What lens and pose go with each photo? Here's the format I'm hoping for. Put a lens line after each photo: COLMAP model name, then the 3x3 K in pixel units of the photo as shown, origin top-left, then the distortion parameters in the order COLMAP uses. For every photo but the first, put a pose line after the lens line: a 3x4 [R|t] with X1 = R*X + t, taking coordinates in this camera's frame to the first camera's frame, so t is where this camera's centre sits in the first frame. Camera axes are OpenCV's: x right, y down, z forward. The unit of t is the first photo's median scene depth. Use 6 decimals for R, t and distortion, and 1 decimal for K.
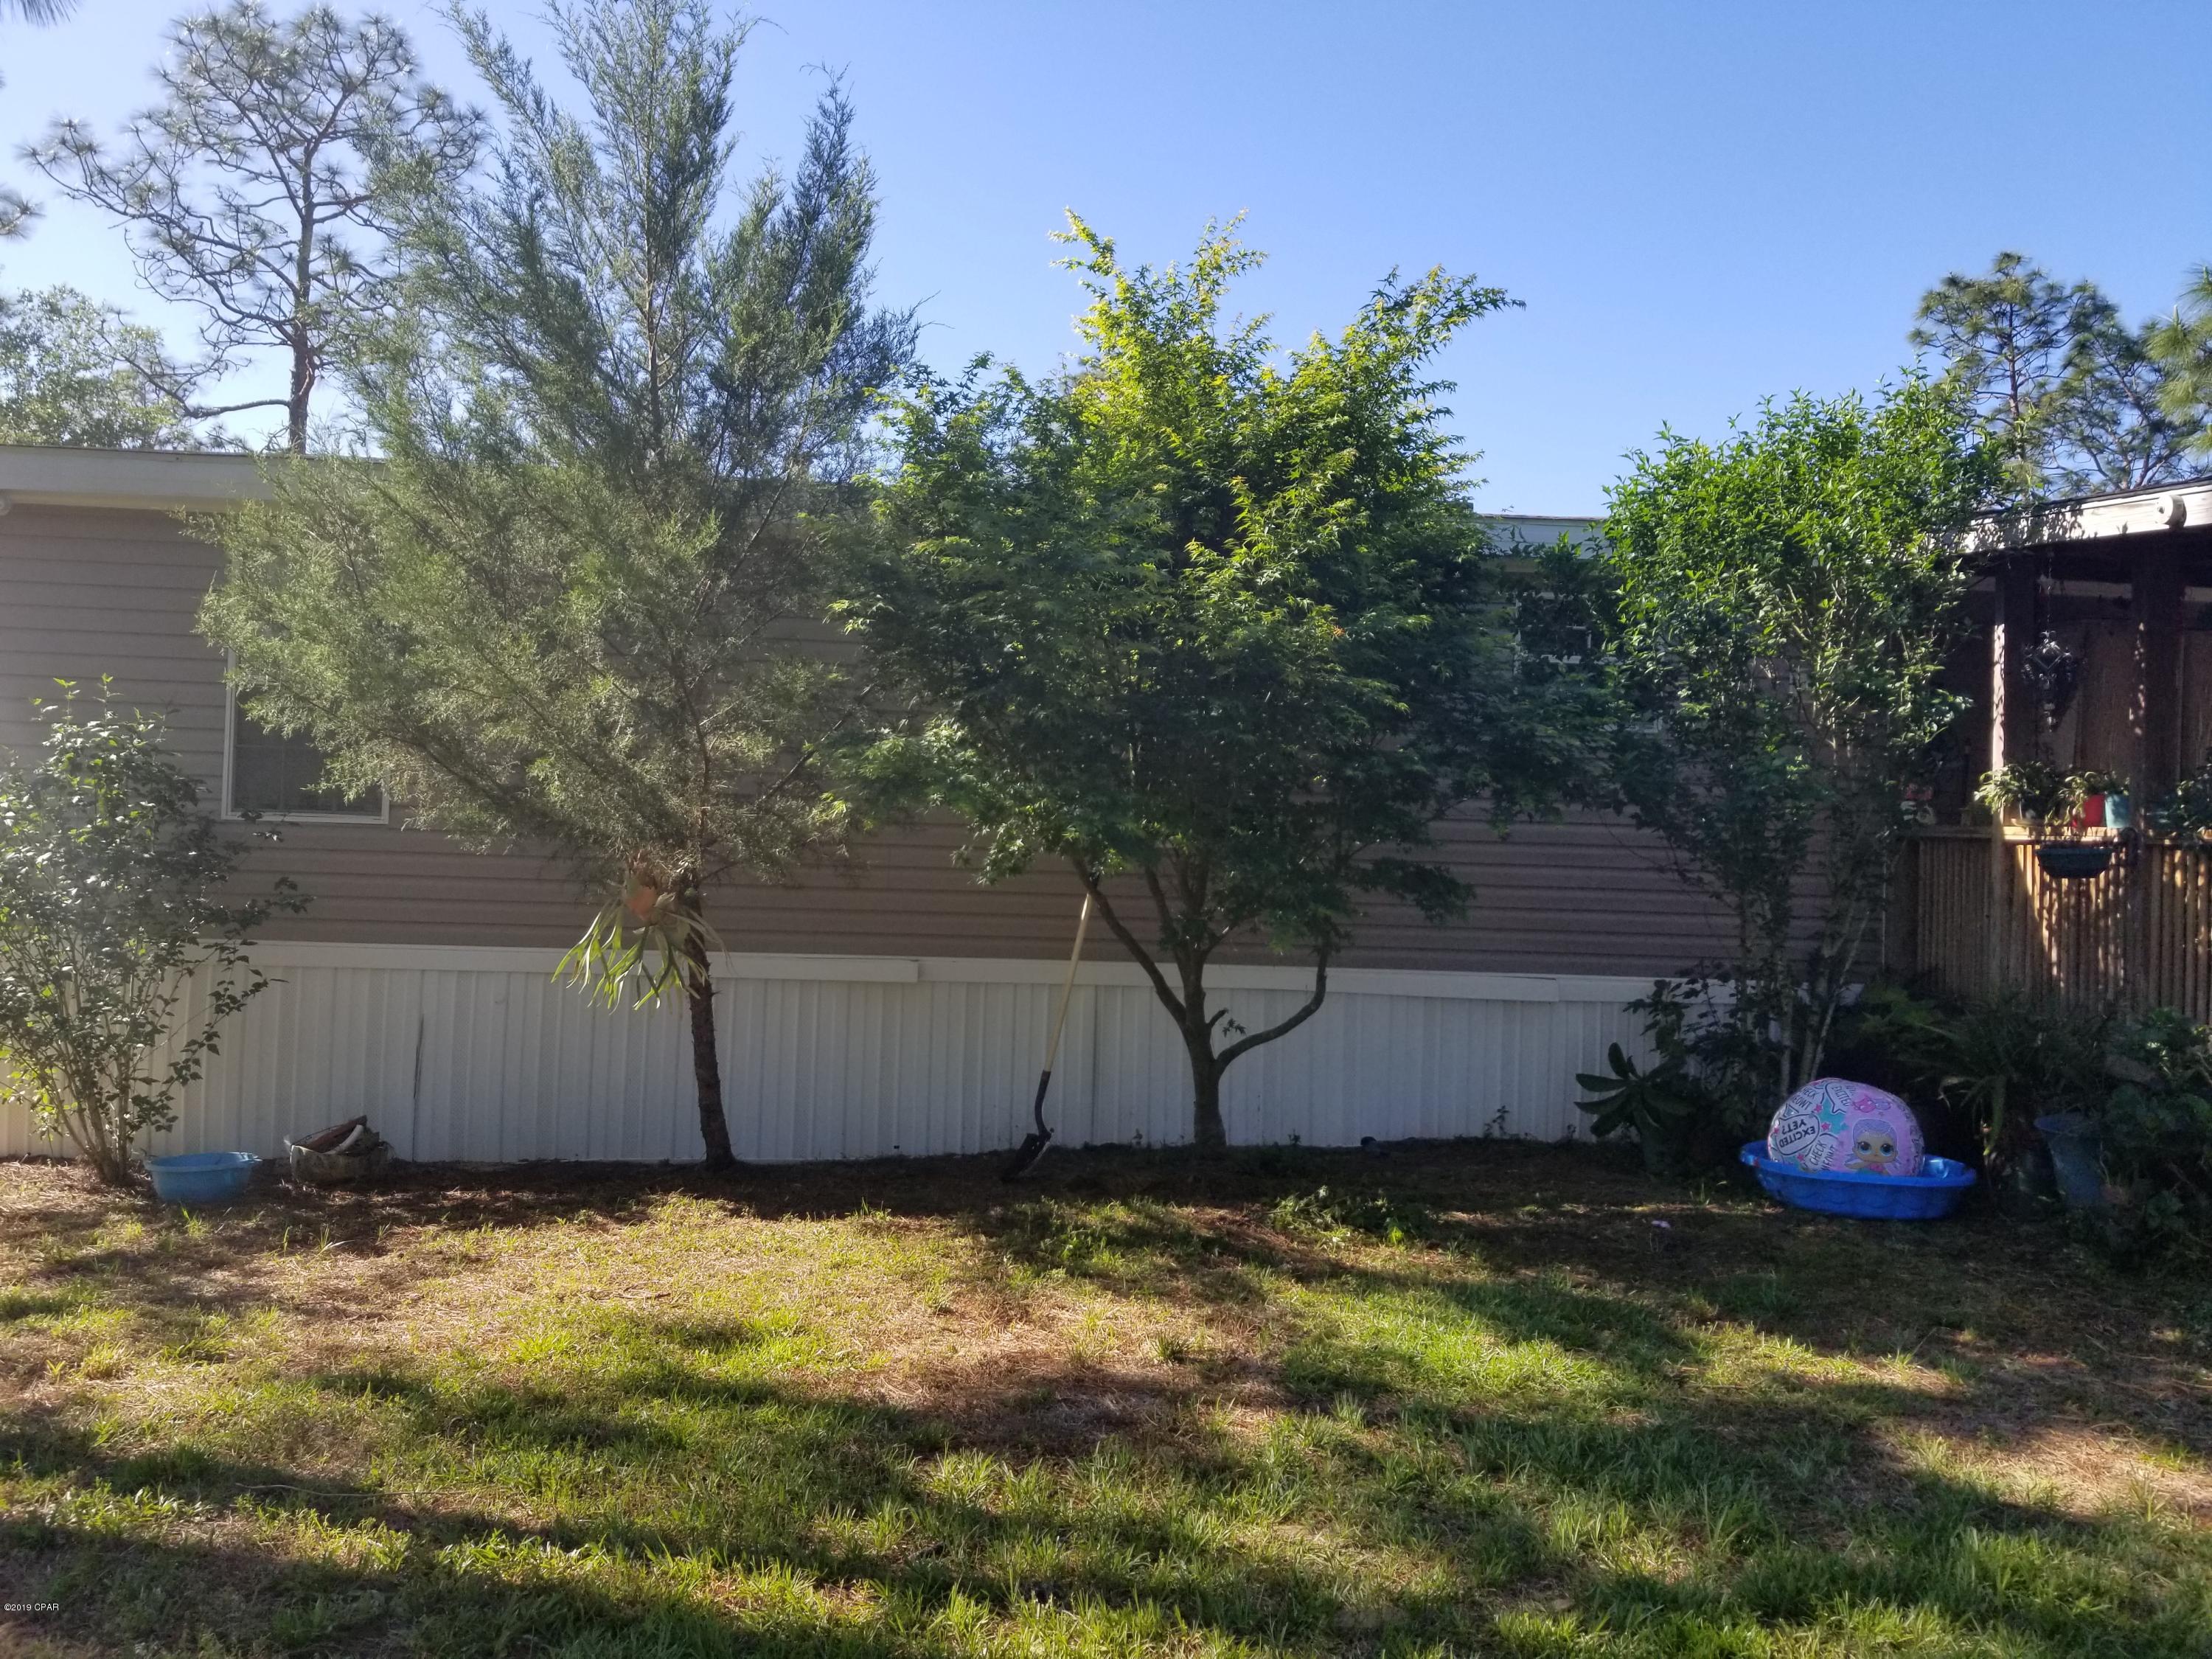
lens RADIAL K [[1685.2, 0, 1131.5], [0, 1685.2, 774.5], [0, 0, 1]] dist [0.097771, -0.171801]
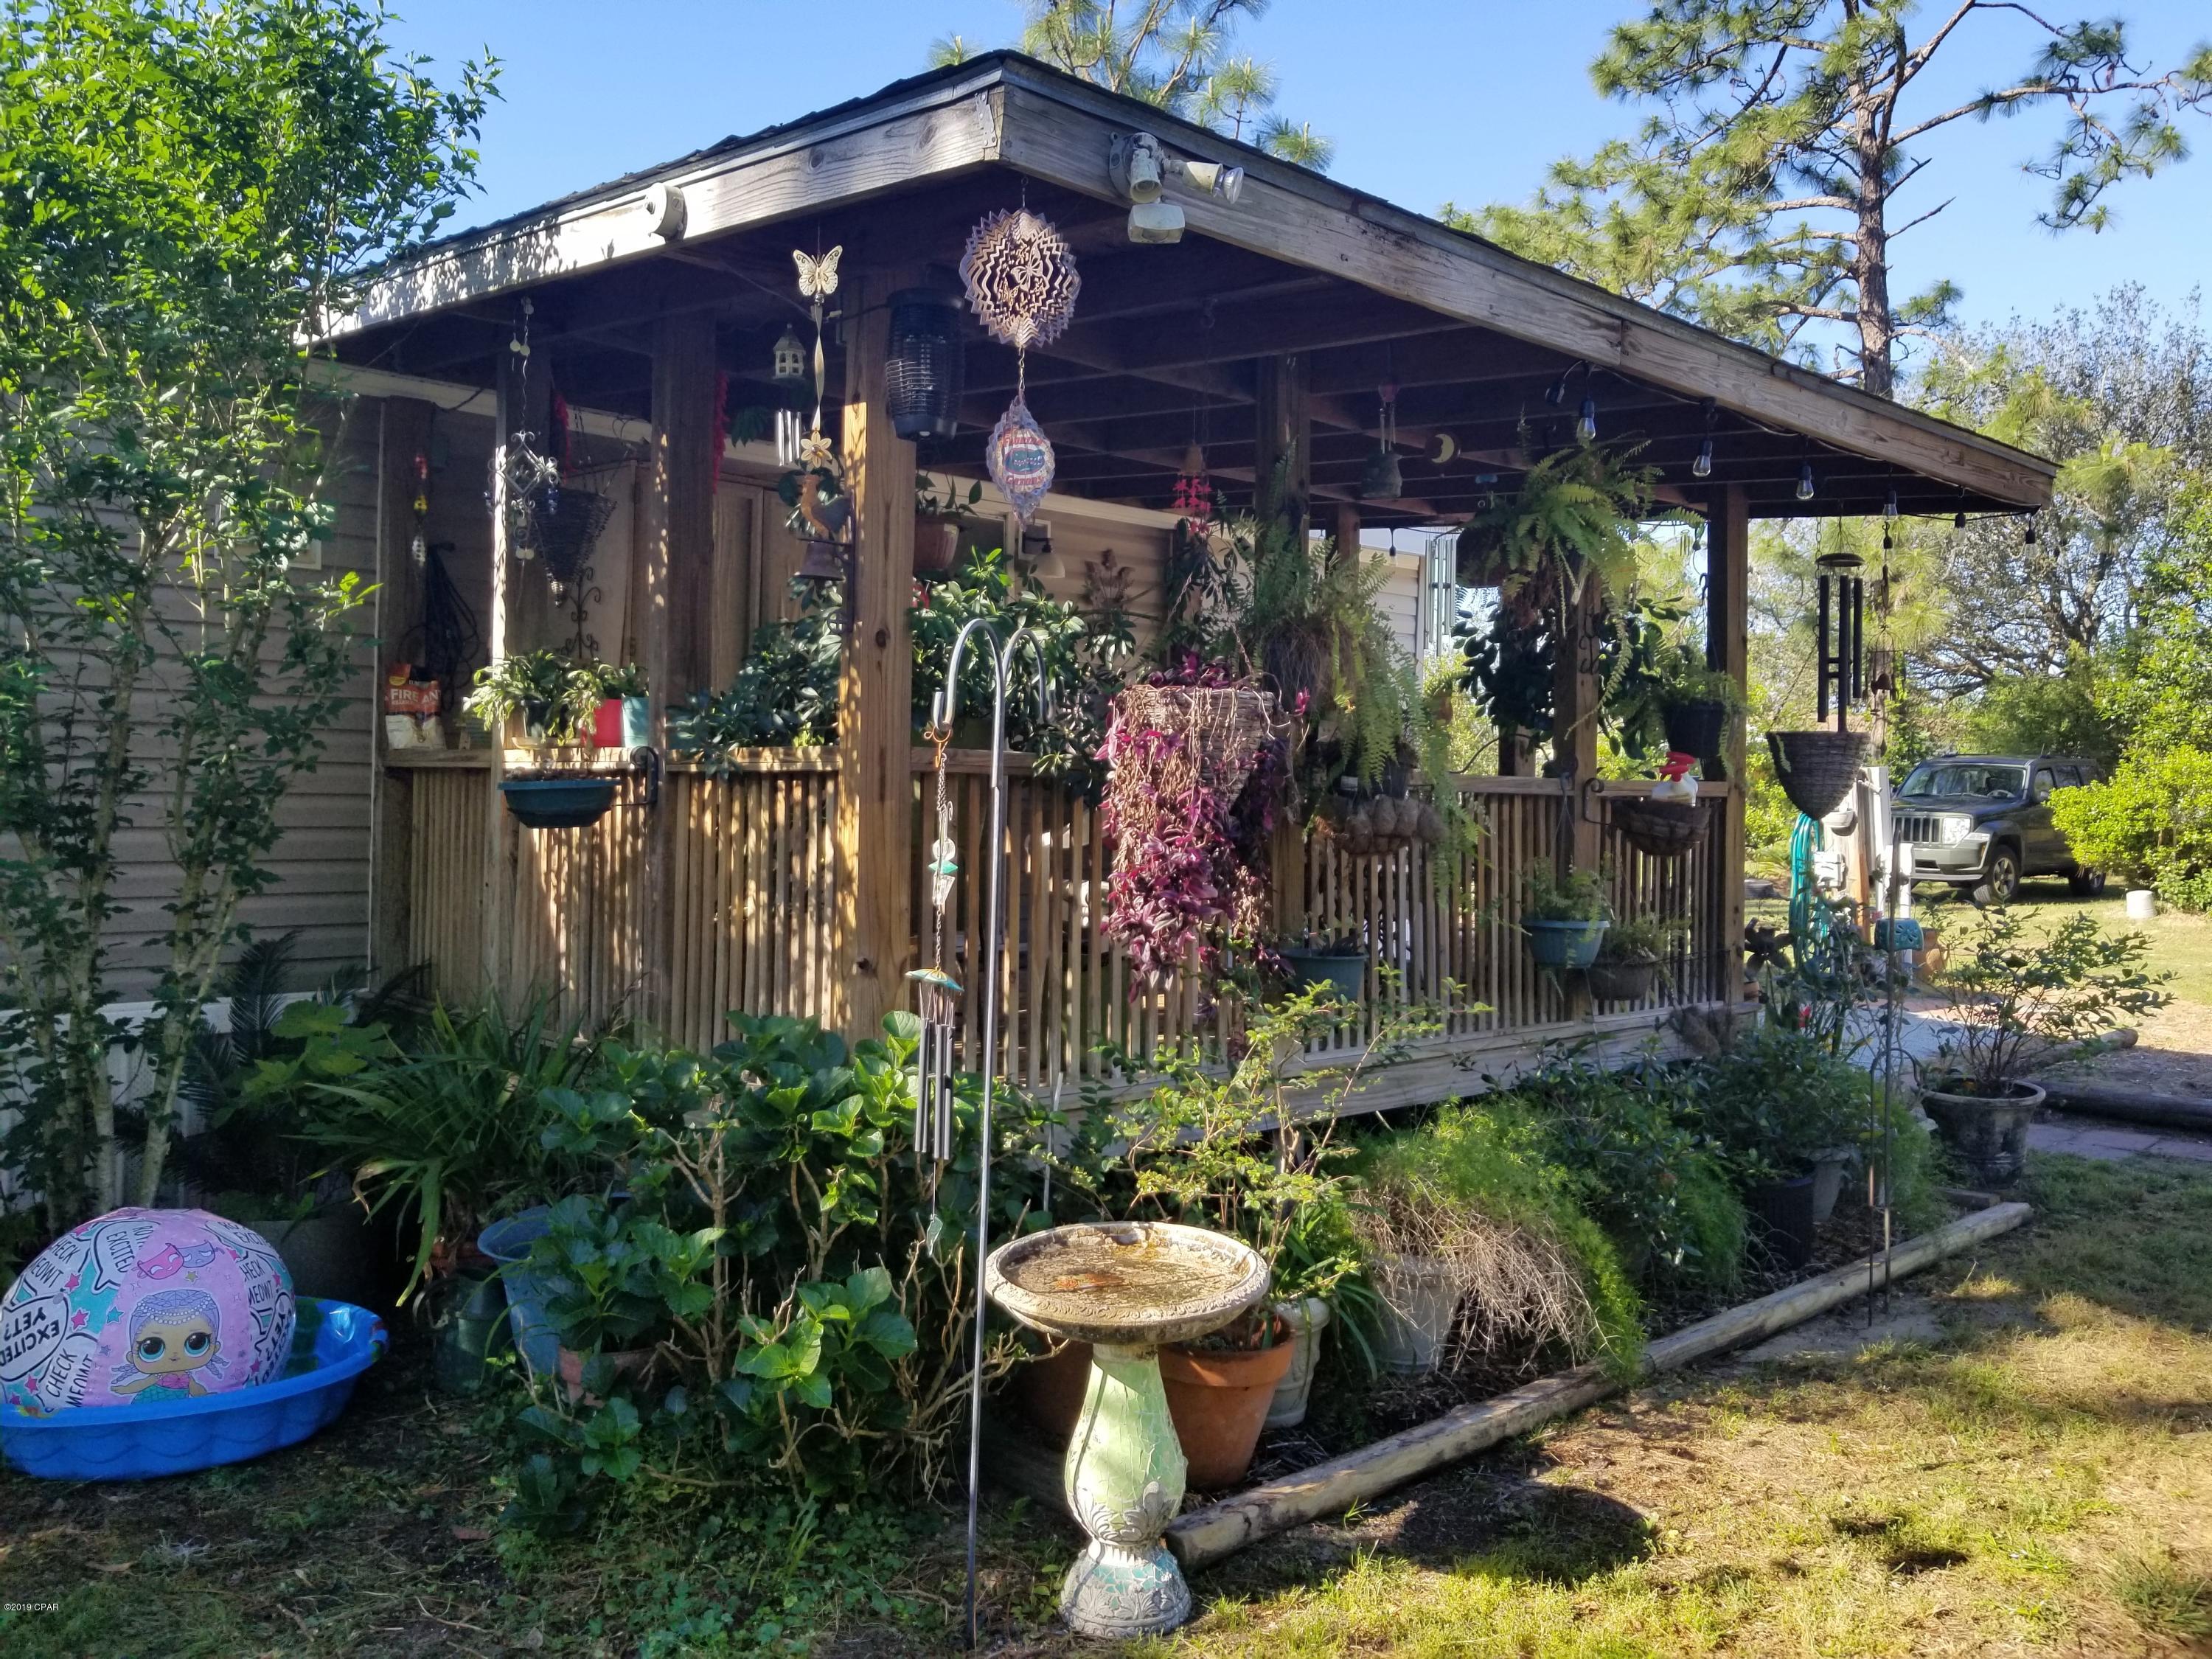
lens RADIAL K [[1685.2, 0, 1131.5], [0, 1685.2, 774.5], [0, 0, 1]] dist [0.097771, -0.171801]
pose [[0.763569, -0.013756, 0.645580, 0.296737], [-0.008708, 0.999463, 0.031597, 0.018843], [-0.645667, -0.029748, 0.763039, 0.372003]]
